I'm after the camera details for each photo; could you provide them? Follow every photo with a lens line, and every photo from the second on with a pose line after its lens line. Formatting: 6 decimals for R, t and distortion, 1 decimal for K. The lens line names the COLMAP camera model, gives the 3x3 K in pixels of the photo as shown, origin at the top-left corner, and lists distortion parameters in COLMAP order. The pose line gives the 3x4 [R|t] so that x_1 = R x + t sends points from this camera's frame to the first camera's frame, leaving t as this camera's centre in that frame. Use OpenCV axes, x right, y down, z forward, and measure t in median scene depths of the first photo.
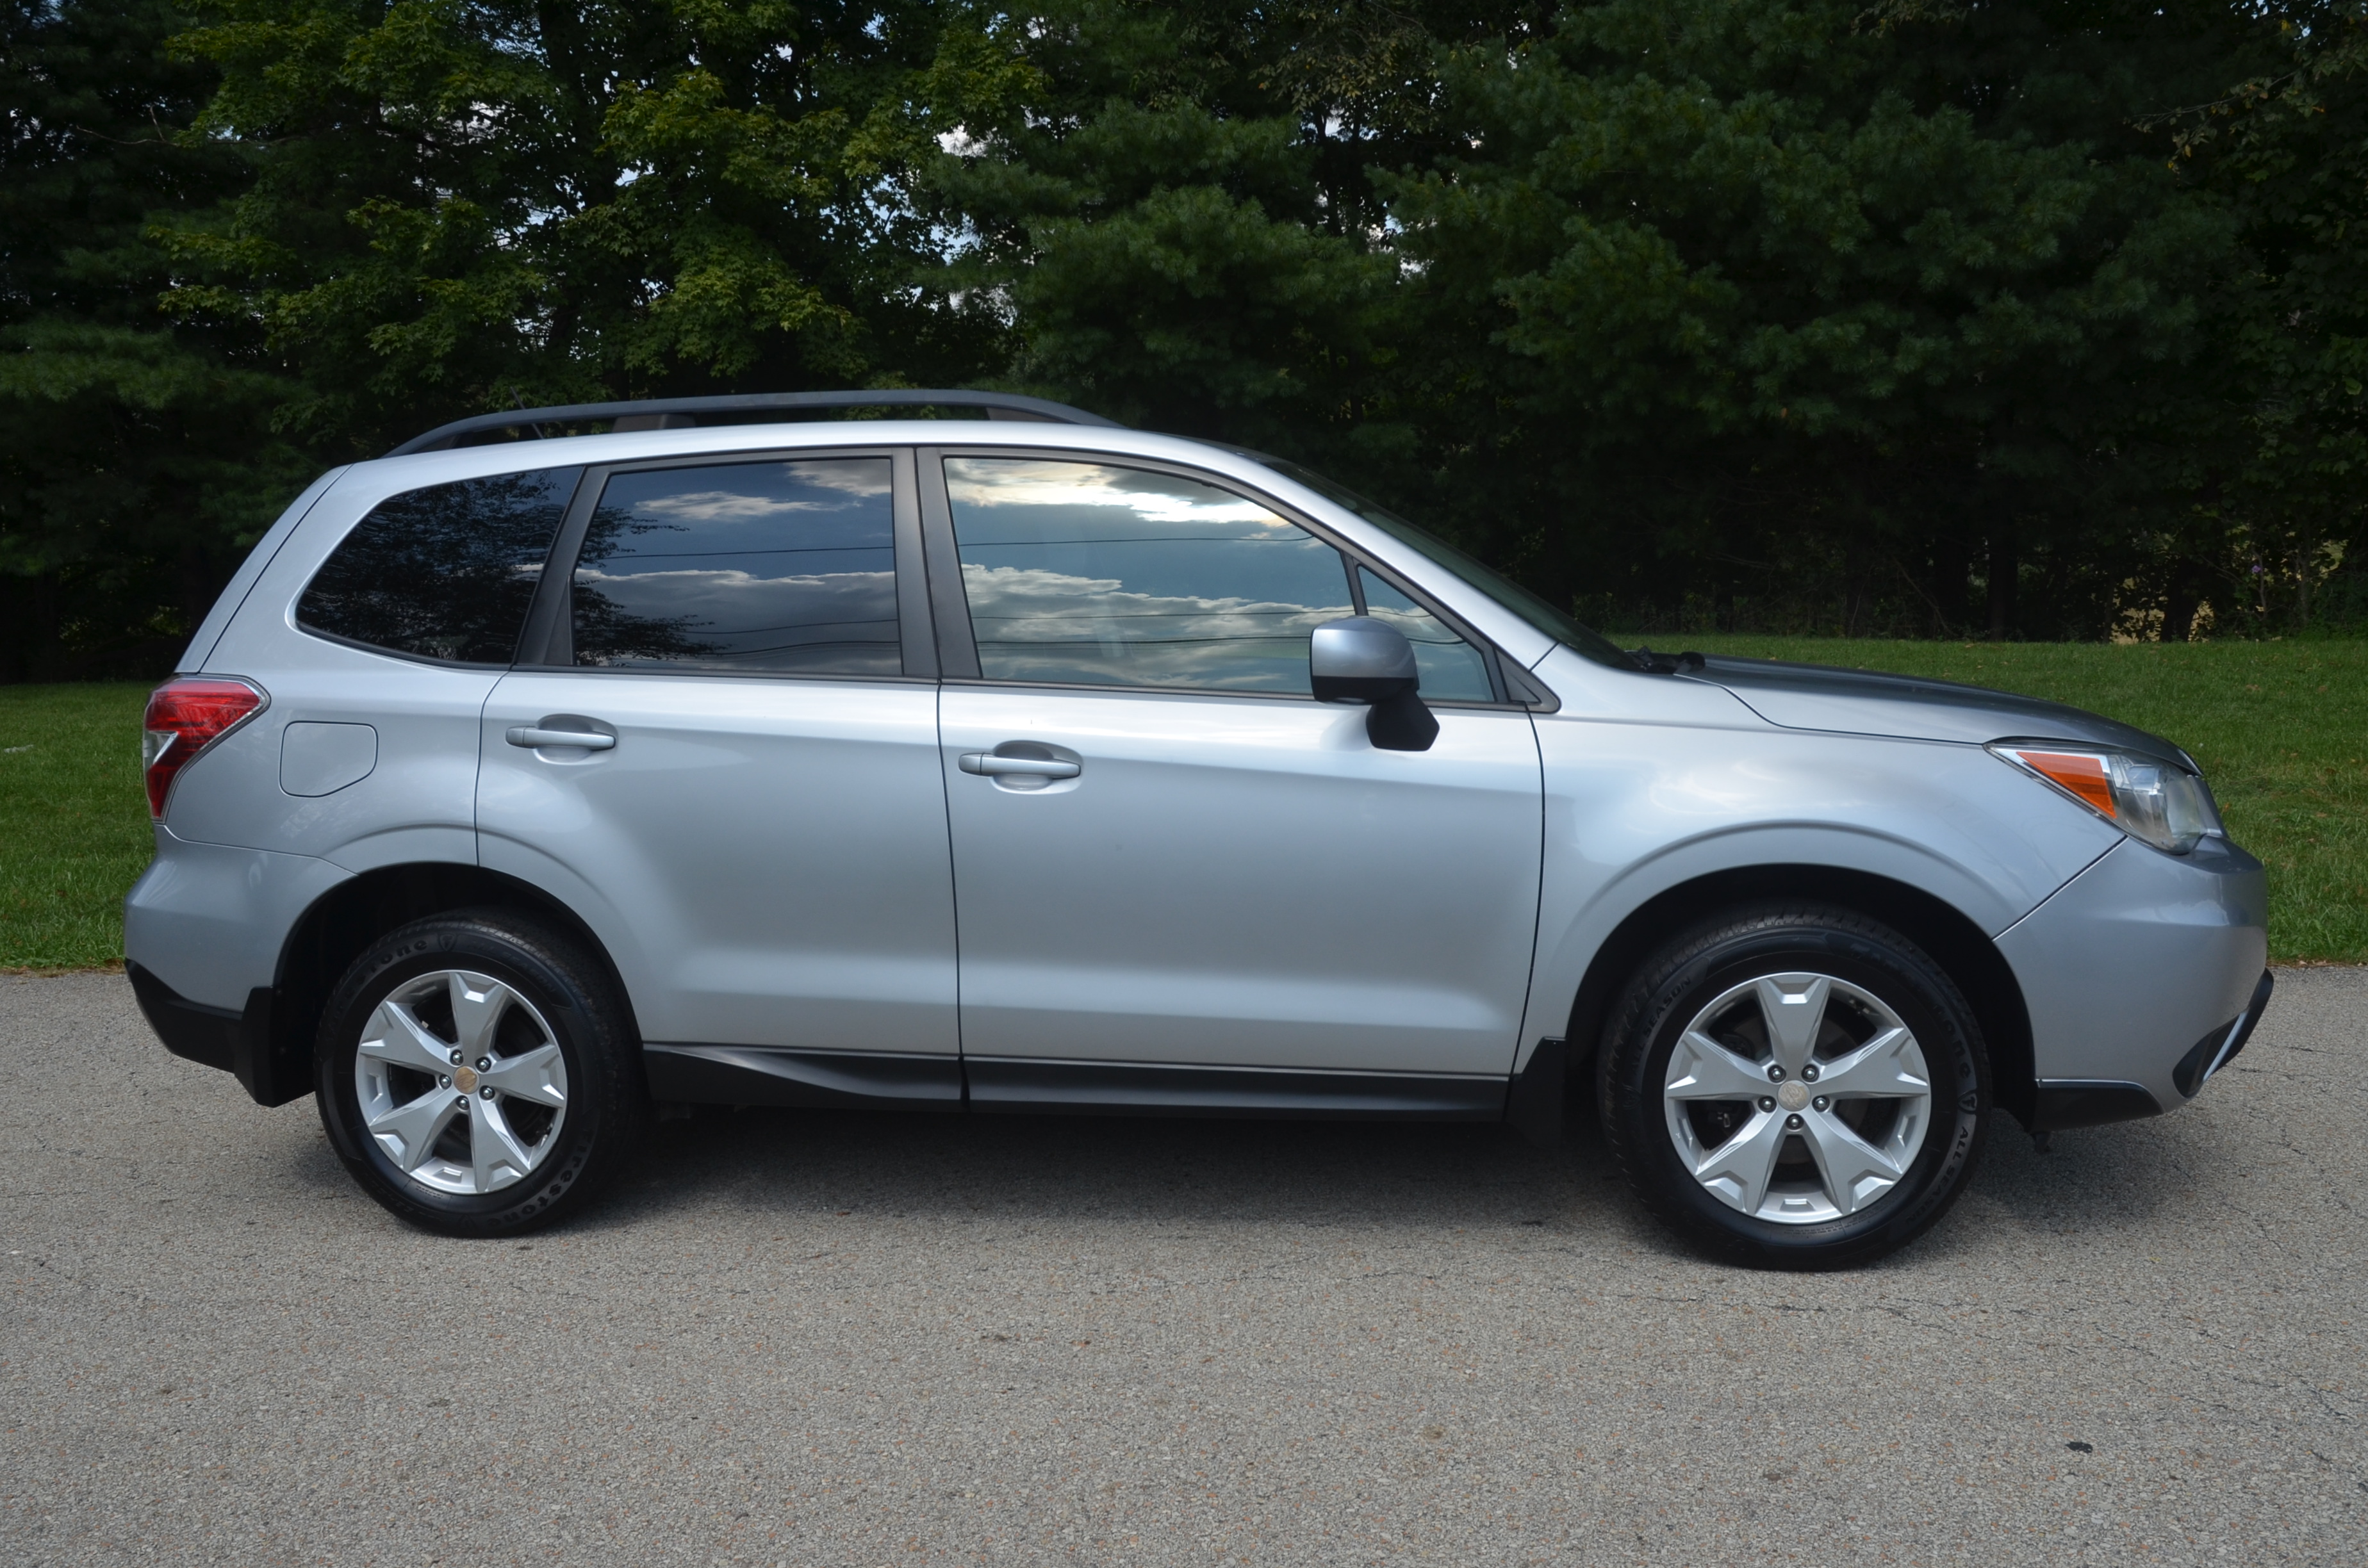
lens RADIAL K [[1896.1, 0, 1230.1], [0, 1896.1, 712.1], [0, 0, 1]] dist [-0.013396, 0.031057]
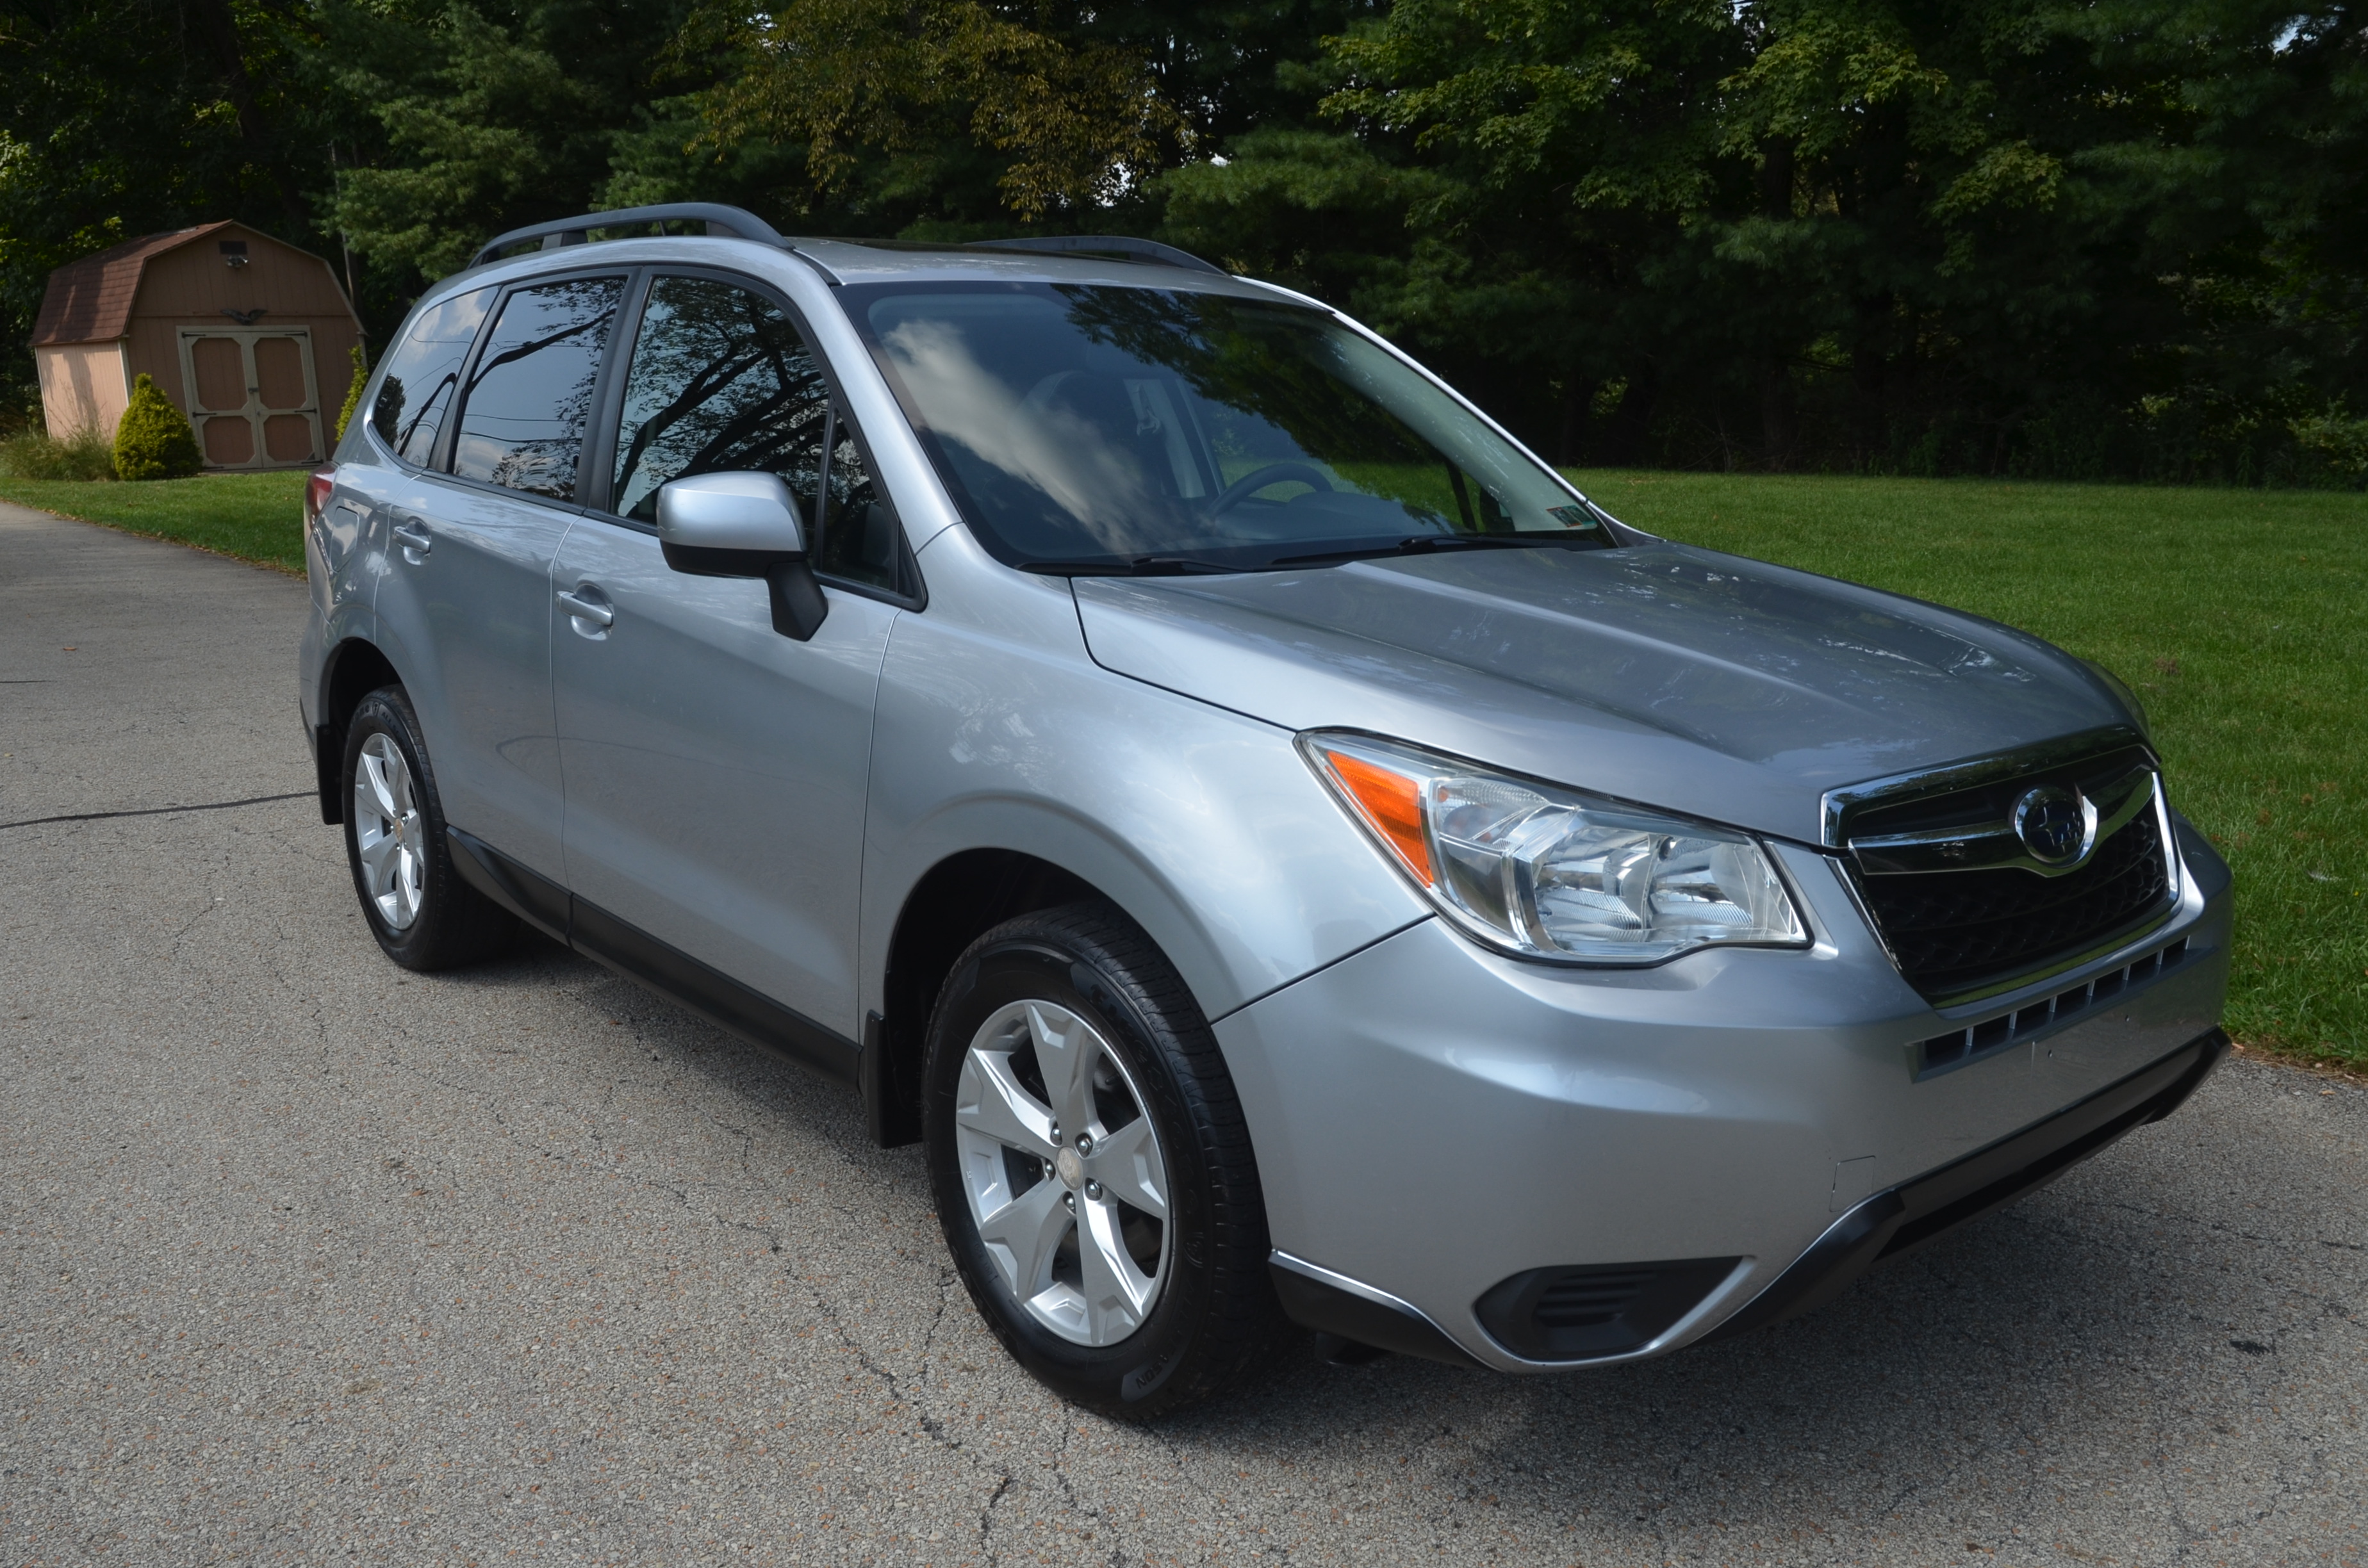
lens RADIAL K [[1896.1, 0, 1197.2], [0, 1896.1, 799.2], [0, 0, 1]] dist [-0.013396, 0.031057]
pose [[0.761632, 0.171804, -0.624820, 0.134930], [-0.075347, 0.981153, 0.177939, -0.013233], [0.643614, -0.088446, 0.760223, 0.084506]]
